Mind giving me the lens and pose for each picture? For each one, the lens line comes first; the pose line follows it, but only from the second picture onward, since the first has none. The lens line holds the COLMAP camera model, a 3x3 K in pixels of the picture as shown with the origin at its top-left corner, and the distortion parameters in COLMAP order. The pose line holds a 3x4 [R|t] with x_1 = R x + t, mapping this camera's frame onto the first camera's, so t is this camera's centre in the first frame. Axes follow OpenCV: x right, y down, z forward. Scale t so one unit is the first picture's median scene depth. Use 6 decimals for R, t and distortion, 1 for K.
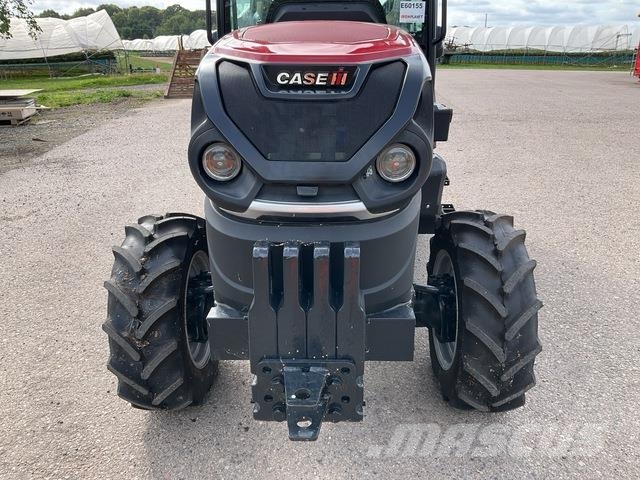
lens RADIAL K [[501.3, 0, 320.0], [0, 501.3, 230.2], [0, 0, 1]] dist [-0.001861, -0.009473]
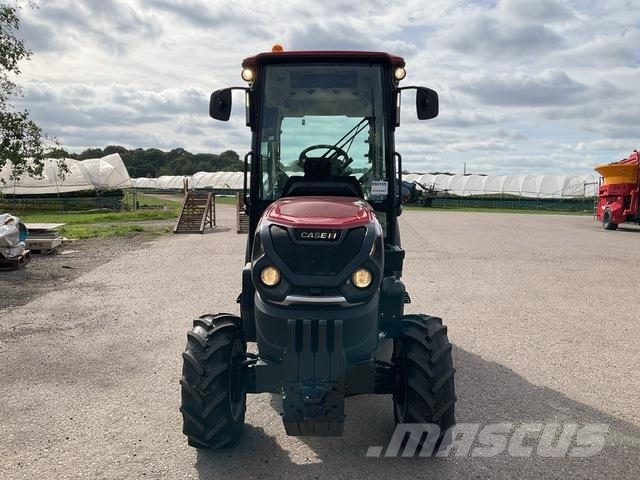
lens RADIAL K [[501.3, 0, 320.0], [0, 501.3, 230.2], [0, 0, 1]] dist [-0.001861, -0.009473]
pose [[0.999641, 0.019611, 0.018262, -0.006369], [-0.014127, 0.964761, -0.262748, 0.027144], [-0.022771, 0.262396, 0.964692, -0.125239]]
